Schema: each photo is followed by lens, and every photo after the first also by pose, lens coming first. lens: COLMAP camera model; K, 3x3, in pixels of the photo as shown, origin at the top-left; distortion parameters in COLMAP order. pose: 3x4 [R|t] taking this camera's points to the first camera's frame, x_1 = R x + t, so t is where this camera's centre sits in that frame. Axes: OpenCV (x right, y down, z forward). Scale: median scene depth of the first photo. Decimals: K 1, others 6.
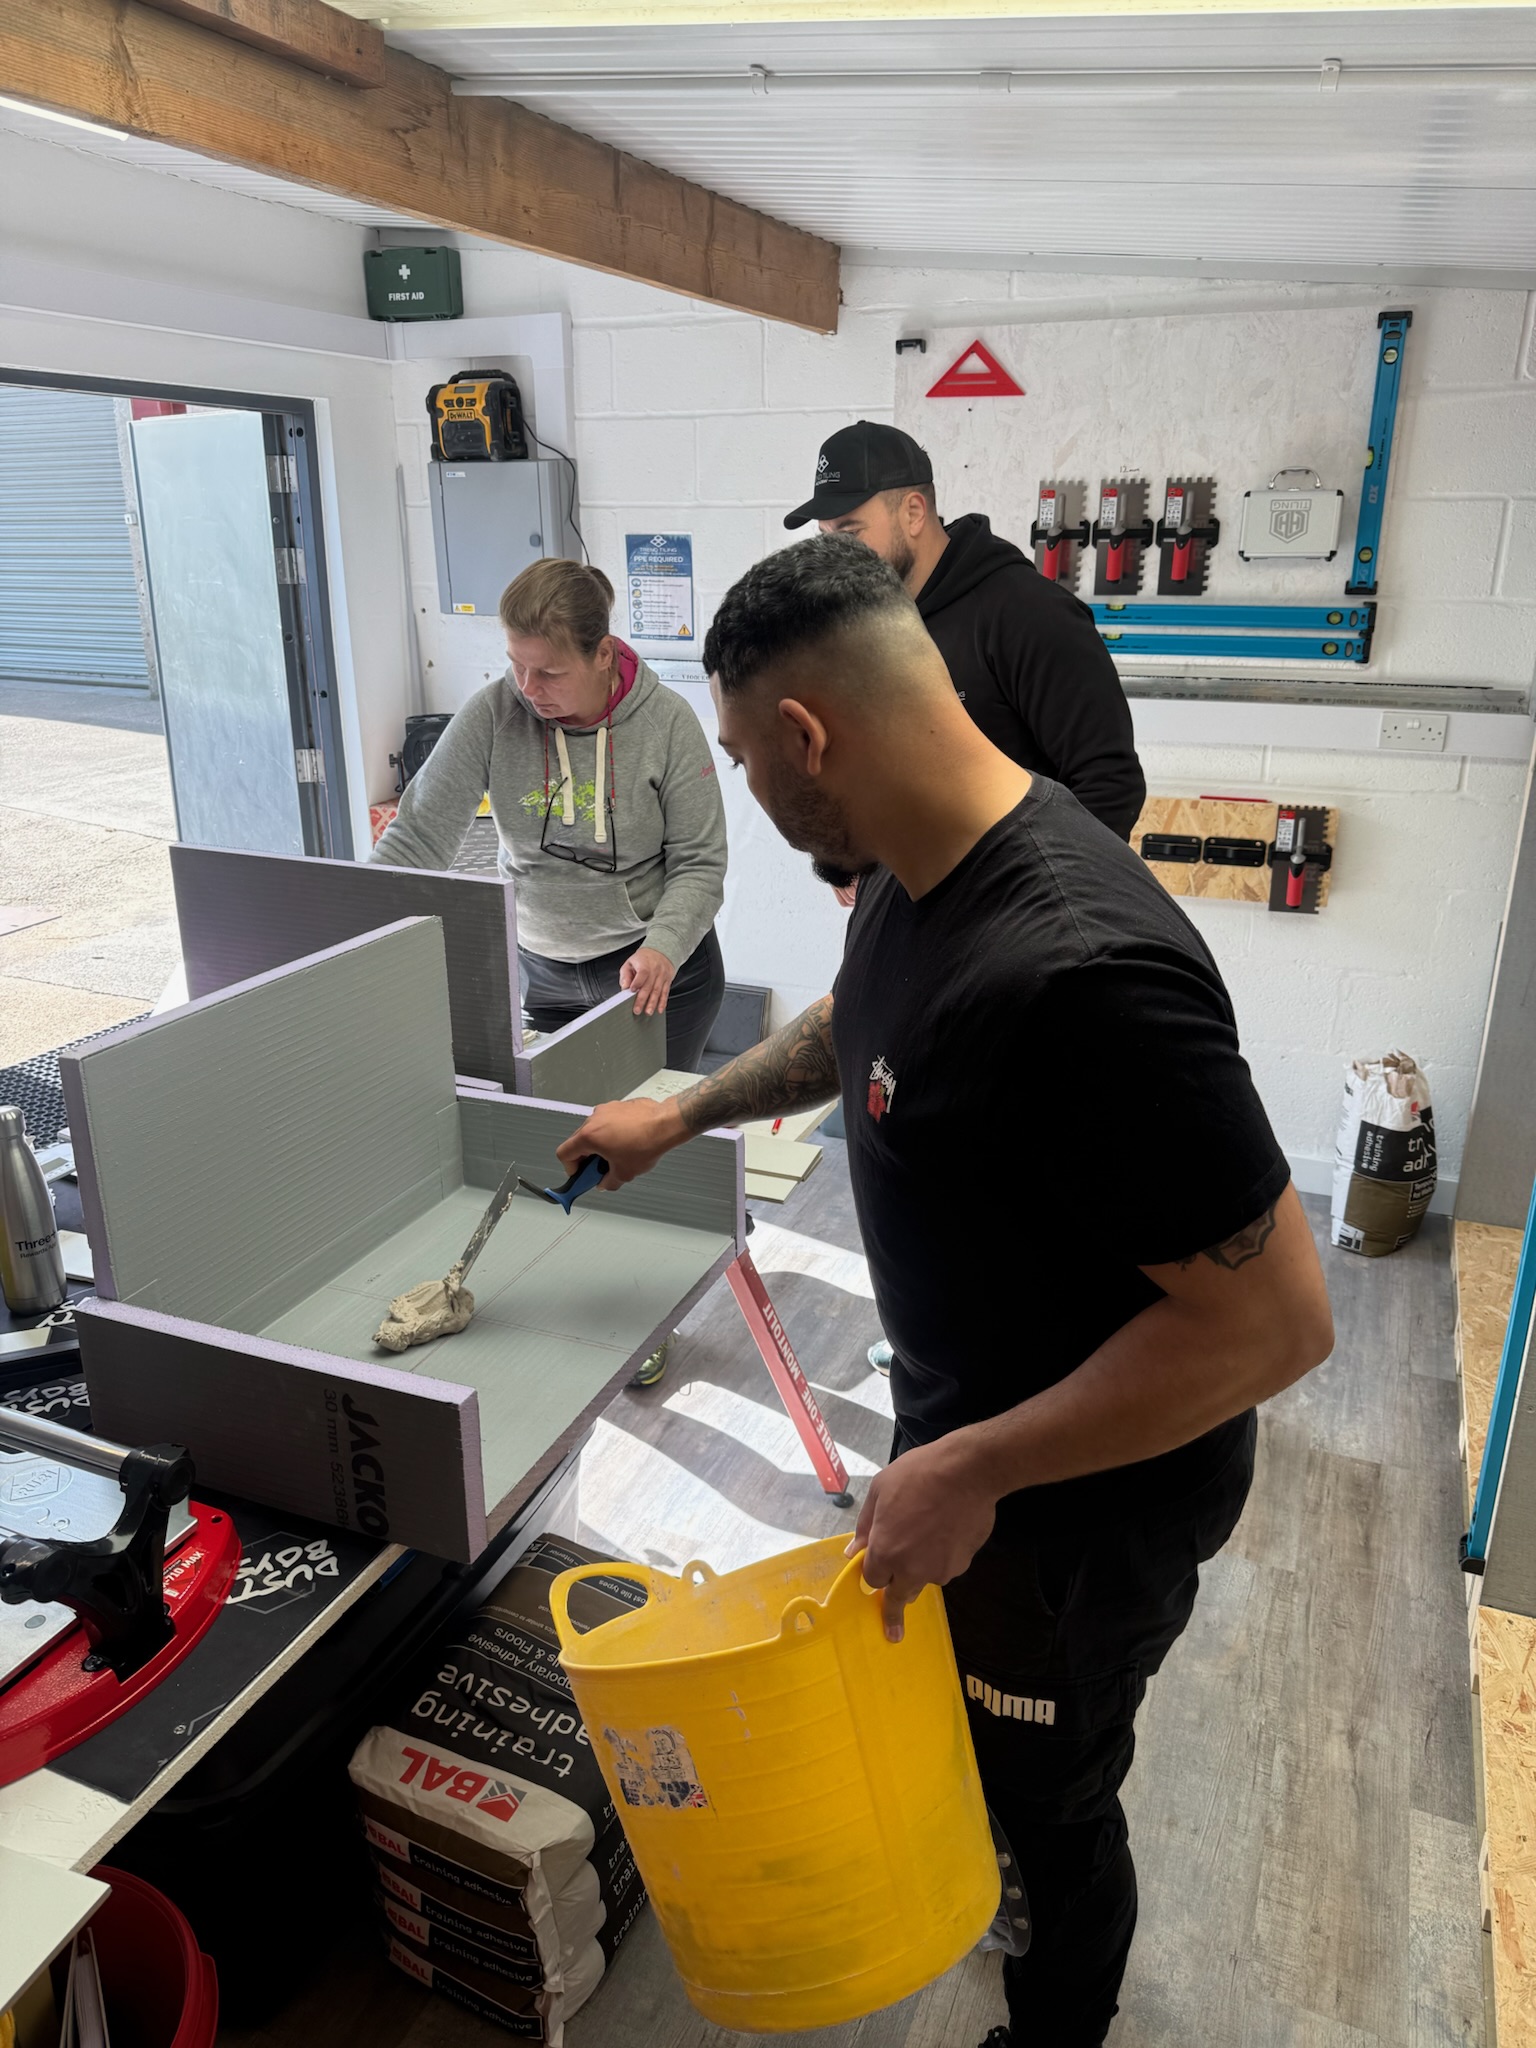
lens RADIAL K [[1449.4, 0, 766.6], [0, 1449.4, 1020.7], [0, 0, 1]] dist [0.004971, -0.017134]
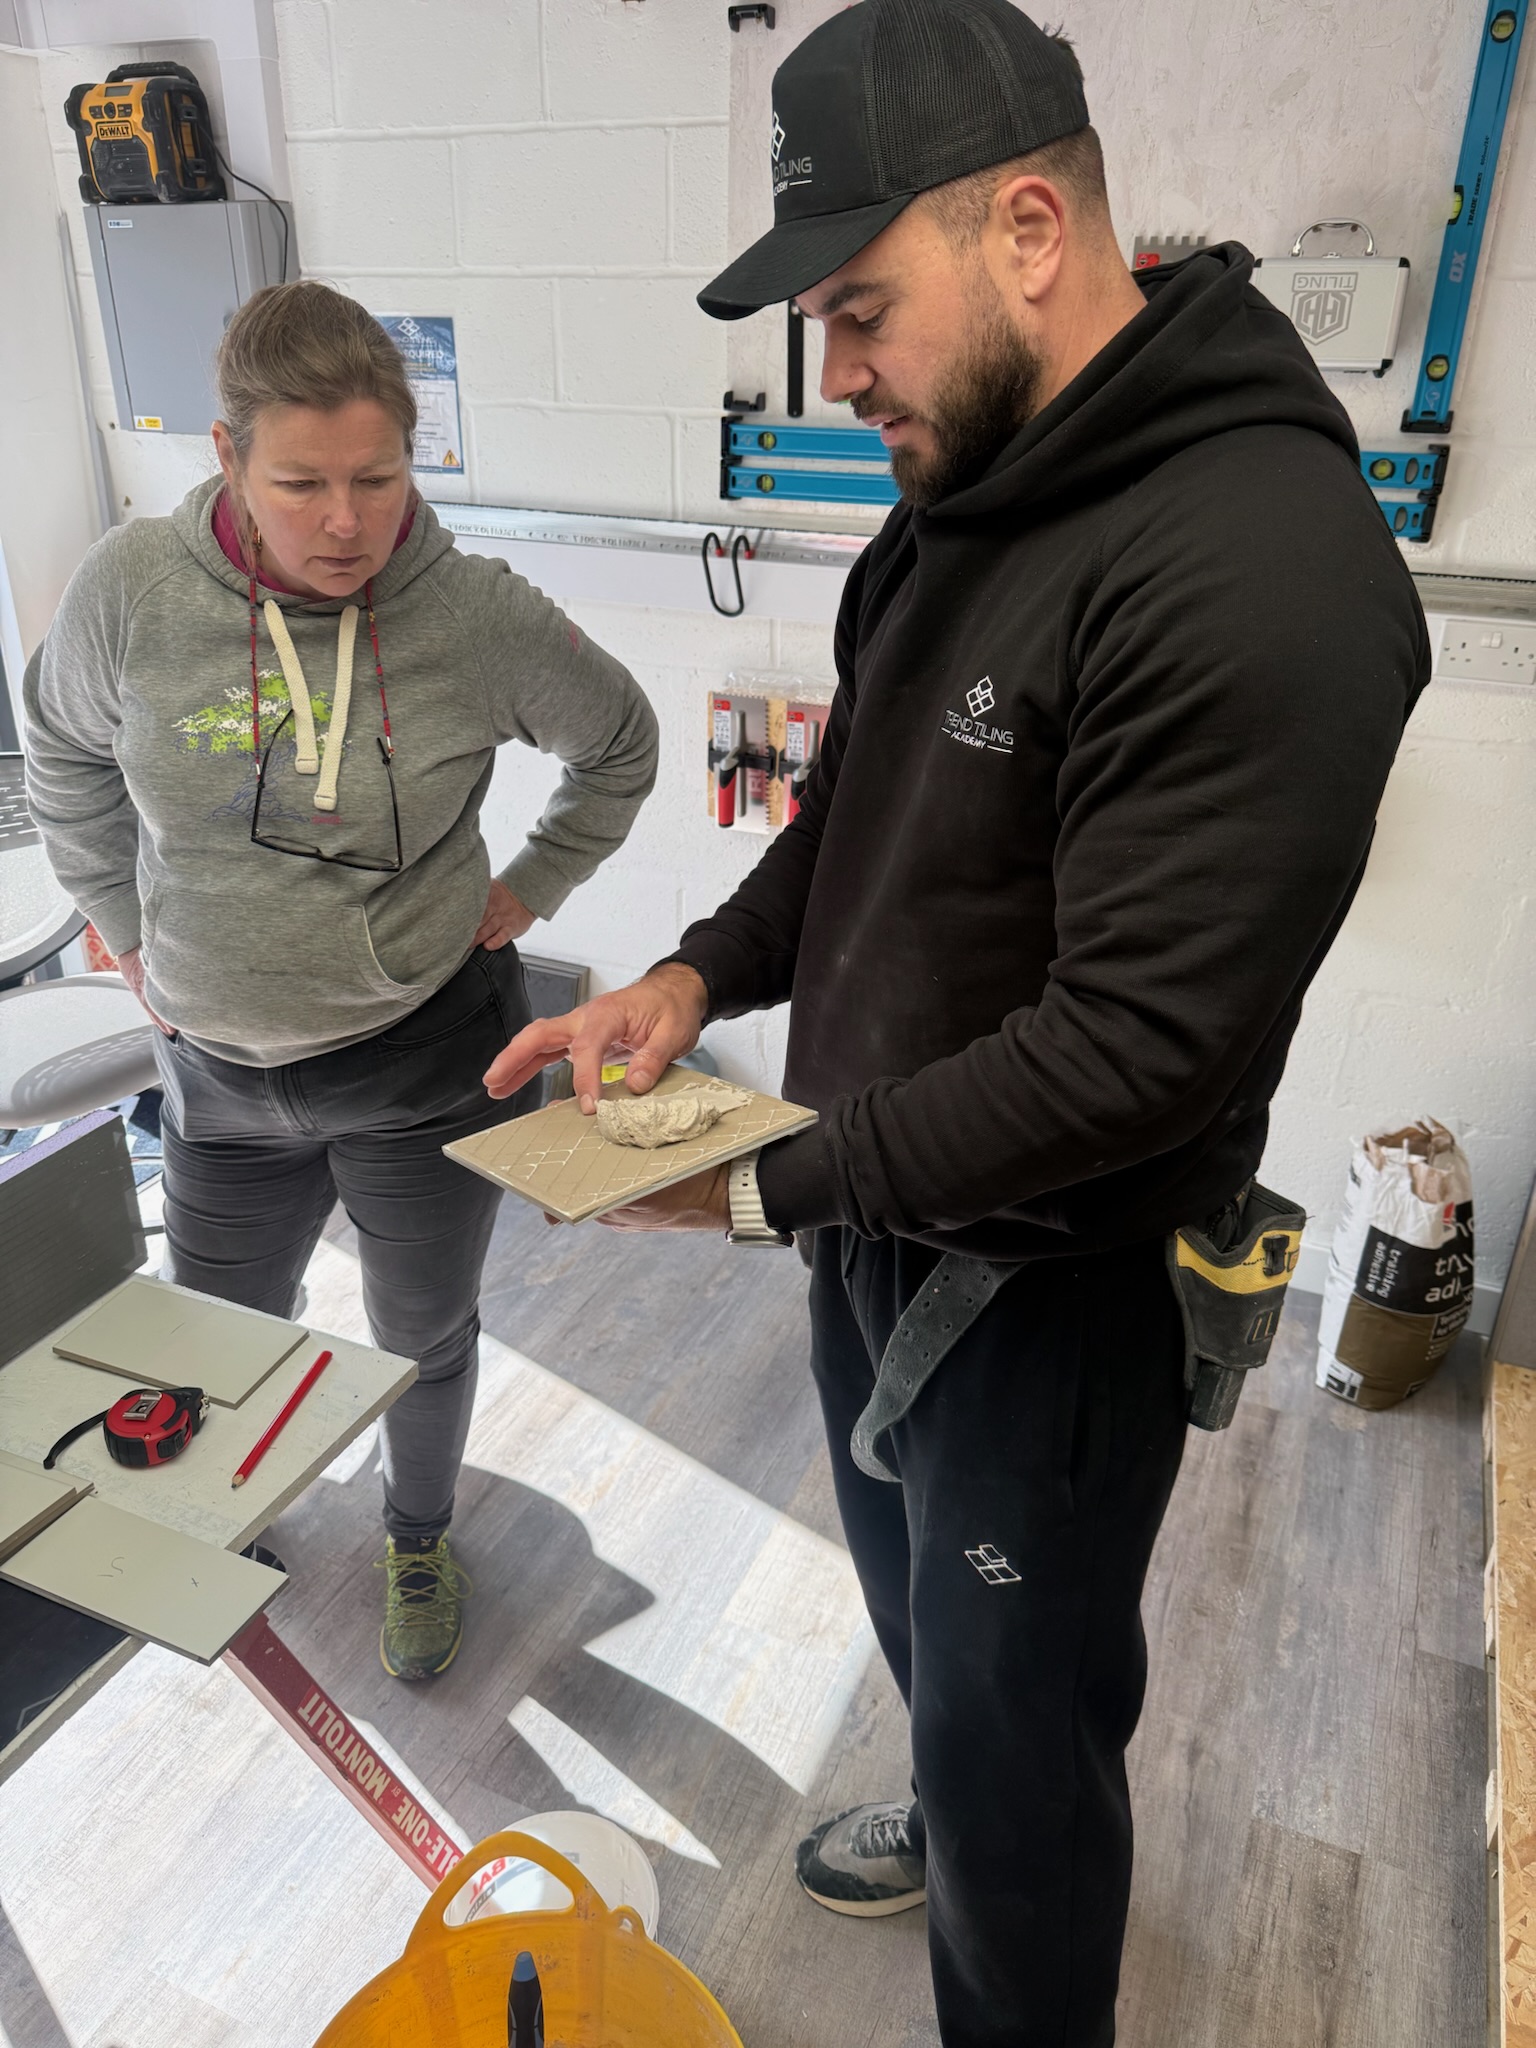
lens RADIAL K [[1449.4, 0, 773.0], [0, 1449.4, 1030.7], [0, 0, 1]] dist [0.004971, -0.017134]
pose [[0.999717, 0.023590, -0.003229, 0.127123], [-0.023078, 0.993403, 0.112333, -0.094654], [0.005858, -0.112227, 0.993665, 0.325412]]
